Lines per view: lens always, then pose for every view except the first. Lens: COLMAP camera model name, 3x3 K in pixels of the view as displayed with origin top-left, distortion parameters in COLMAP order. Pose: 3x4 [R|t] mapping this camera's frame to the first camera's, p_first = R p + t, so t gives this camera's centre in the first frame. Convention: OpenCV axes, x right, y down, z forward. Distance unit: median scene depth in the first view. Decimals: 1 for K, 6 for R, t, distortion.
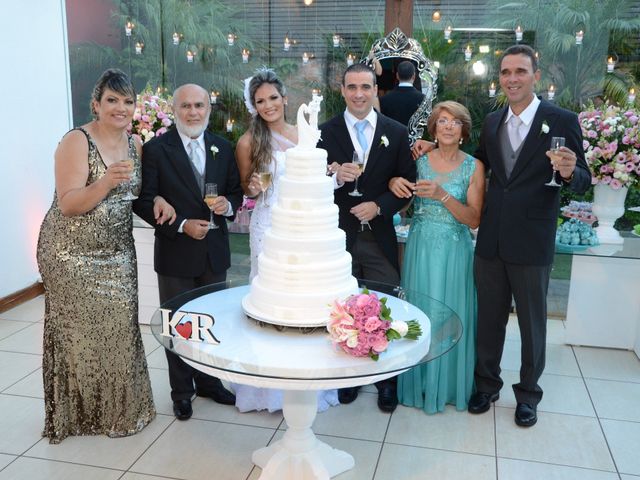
lens RADIAL K [[672.1, 0, 320.0], [0, 672.1, 240.0], [0, 0, 1]] dist [-0.083180, 0.171172]
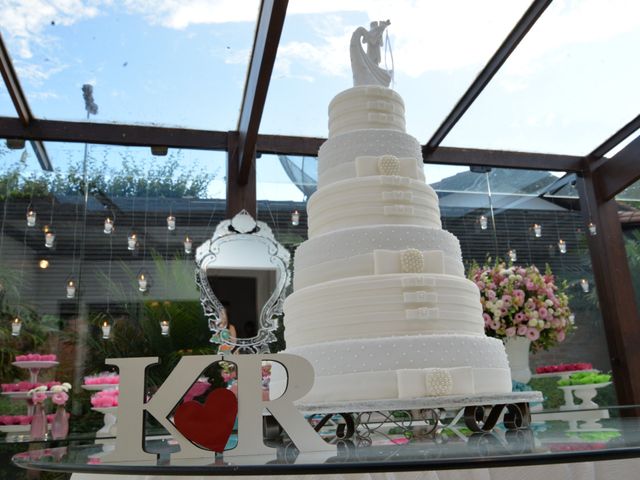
lens RADIAL K [[579.3, 0, 320.0], [0, 579.3, 240.0], [0, 0, 1]] dist [-0.132234, 0.087791]
pose [[0.891411, 0.075611, 0.446843, -0.143059], [0.157295, 0.873071, -0.461524, 0.097633], [-0.425023, 0.481694, 0.766372, 0.391330]]
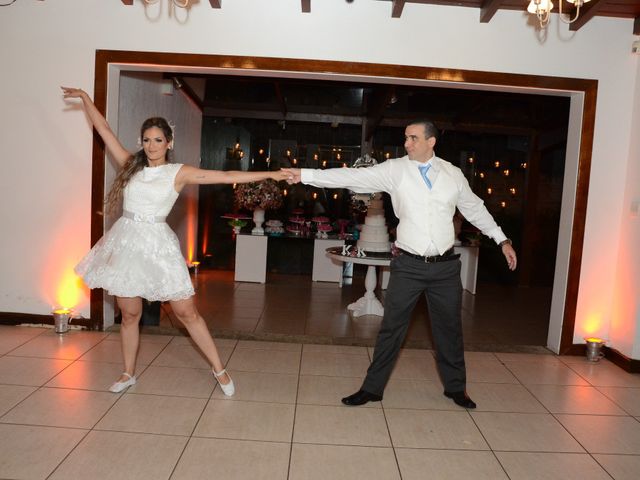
lens RADIAL K [[579.3, 0, 320.0], [0, 579.3, 240.0], [0, 0, 1]] dist [-0.132234, 0.087791]
pose [[0.972589, 0.015036, 0.232046, -0.512106], [0.007867, 0.995209, -0.097458, 0.174697], [-0.232399, 0.096612, 0.967810, -0.872725]]
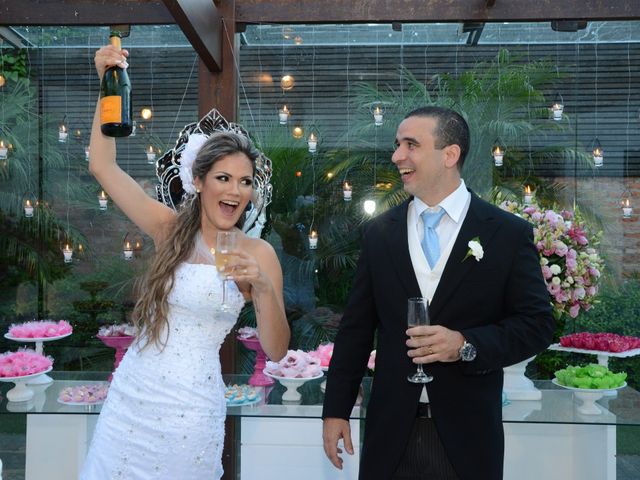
lens RADIAL K [[718.7, 0, 320.0], [0, 718.7, 240.0], [0, 0, 1]] dist [0.000758, 0.015397]
pose [[0.987314, -0.012537, 0.158283, 0.107277], [0.046211, 0.976412, -0.210911, -0.008174], [-0.151905, 0.215550, 0.964605, 0.264239]]
